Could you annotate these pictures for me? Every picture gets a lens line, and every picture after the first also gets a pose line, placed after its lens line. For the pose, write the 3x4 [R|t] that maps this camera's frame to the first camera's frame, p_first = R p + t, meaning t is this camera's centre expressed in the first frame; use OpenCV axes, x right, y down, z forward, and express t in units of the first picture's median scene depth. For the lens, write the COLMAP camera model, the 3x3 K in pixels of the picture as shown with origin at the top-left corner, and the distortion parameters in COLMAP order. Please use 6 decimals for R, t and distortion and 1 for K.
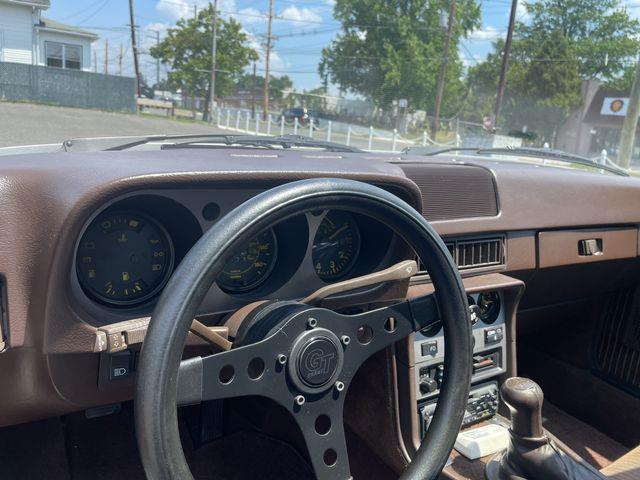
lens RADIAL K [[492.9, 0, 319.5], [0, 492.9, 233.9], [0, 0, 1]] dist [0.053552, -0.065508]
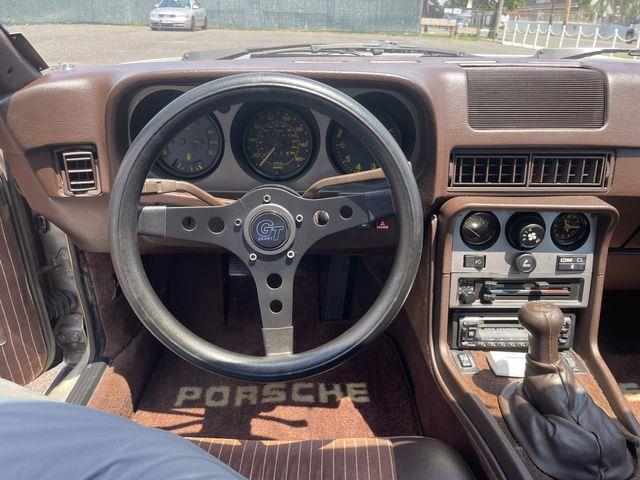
lens RADIAL K [[492.9, 0, 321.2], [0, 492.9, 238.3], [0, 0, 1]] dist [0.053552, -0.065508]
pose [[0.859763, 0.140828, -0.490891, 0.400410], [-0.063038, 0.983141, 0.171638, 0.033137], [0.506787, -0.116624, 0.854146, 0.007511]]
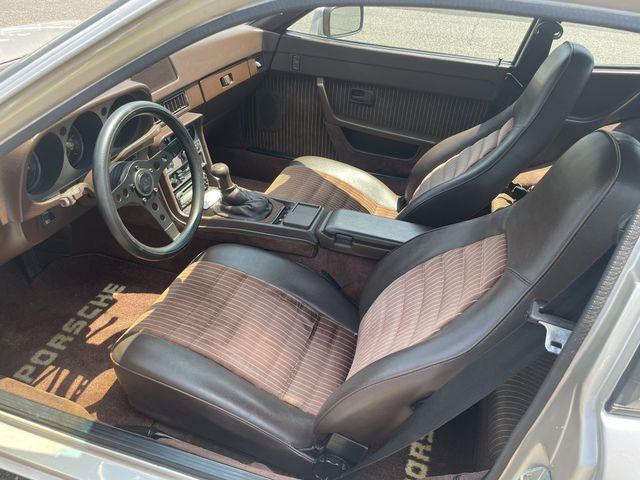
lens RADIAL K [[492.9, 0, 323.8], [0, 492.9, 240.7], [0, 0, 1]] dist [0.053552, -0.065508]
pose [[0.752855, -0.400994, 0.521932, -0.393728], [0.168355, 0.883927, 0.436268, -0.212428], [-0.636290, -0.240577, 0.732978, -0.741186]]
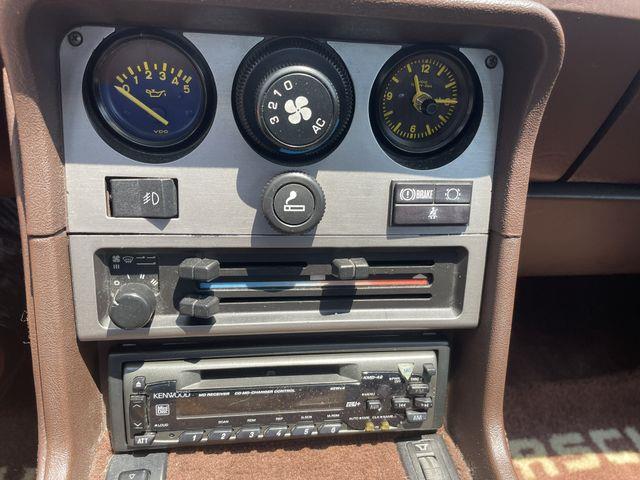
lens RADIAL K [[492.9, 0, 322.2], [0, 492.9, 240.1], [0, 0, 1]] dist [0.053552, -0.065508]
pose [[0.908833, 0.147896, -0.390063, 0.416779], [-0.078563, 0.978994, 0.188145, 0.173547], [0.409695, -0.140348, 0.901361, 0.693221]]
